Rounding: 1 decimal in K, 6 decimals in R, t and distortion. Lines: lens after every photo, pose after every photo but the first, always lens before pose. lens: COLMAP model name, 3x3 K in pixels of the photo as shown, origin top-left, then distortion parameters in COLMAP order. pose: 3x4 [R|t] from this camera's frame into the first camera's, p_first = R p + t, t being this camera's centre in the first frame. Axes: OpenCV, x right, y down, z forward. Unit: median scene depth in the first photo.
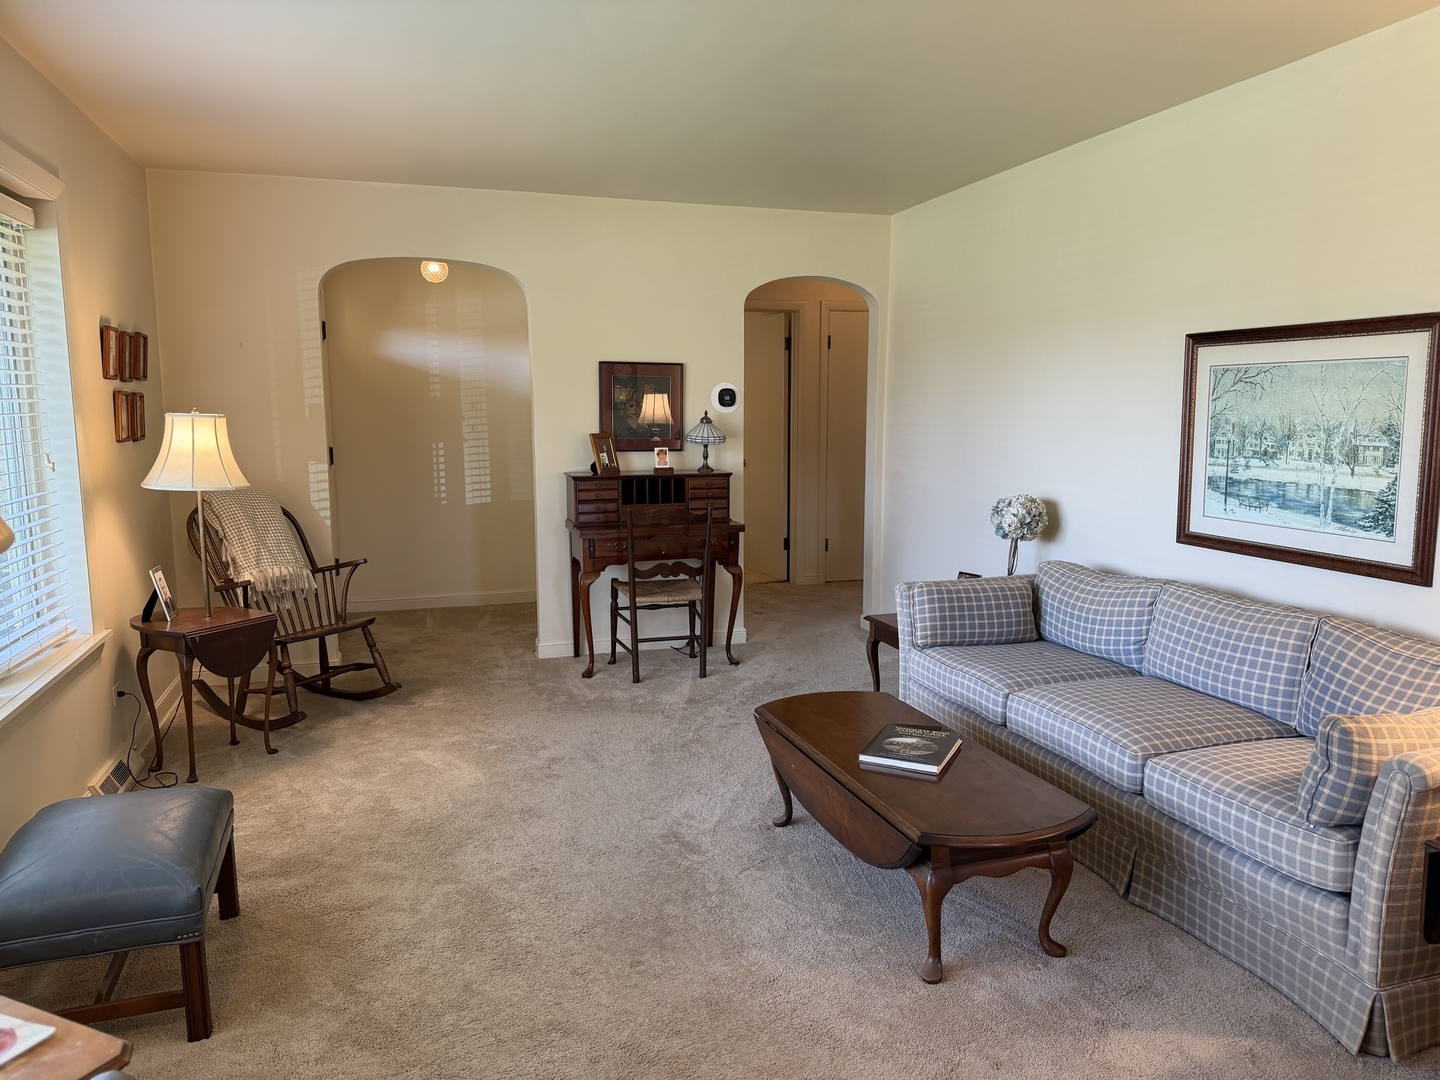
lens RADIAL K [[1010.4, 0, 721.9], [0, 1010.4, 555.8], [0, 0, 1]] dist [0.179638, -0.275279]
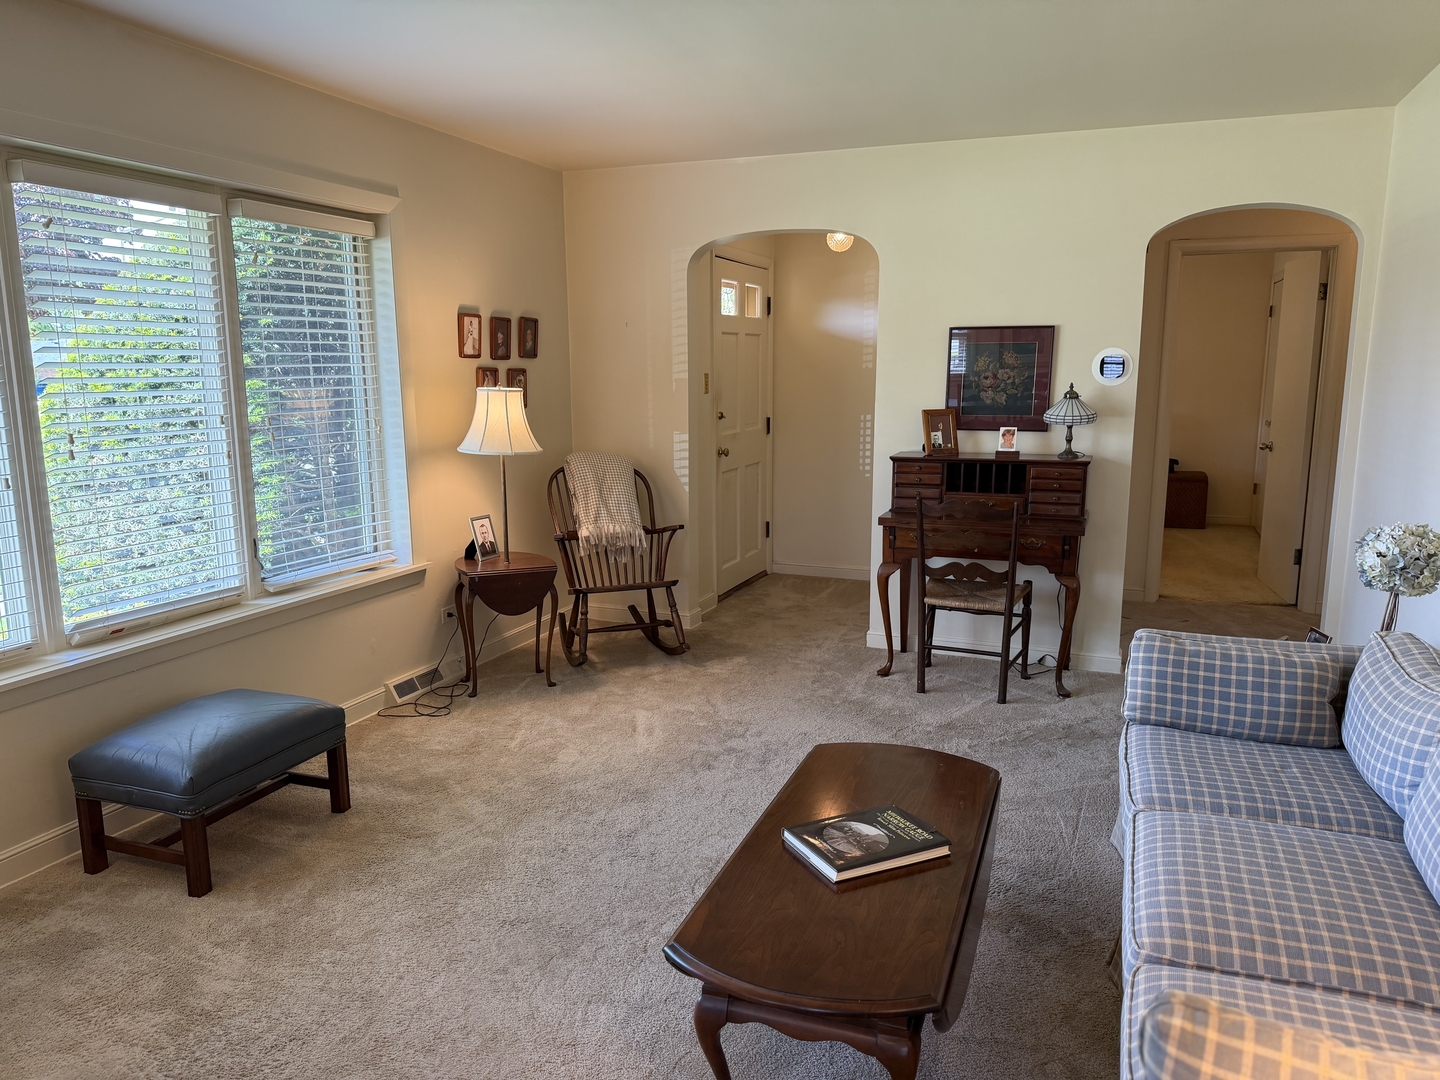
lens RADIAL K [[1010.4, 0, 721.9], [0, 1010.4, 555.8], [0, 0, 1]] dist [0.179638, -0.275279]
pose [[0.774836, 0.116418, -0.621350, 0.337374], [-0.093964, 0.993188, 0.068911, -0.040831], [0.625140, 0.004990, 0.780497, 0.201136]]
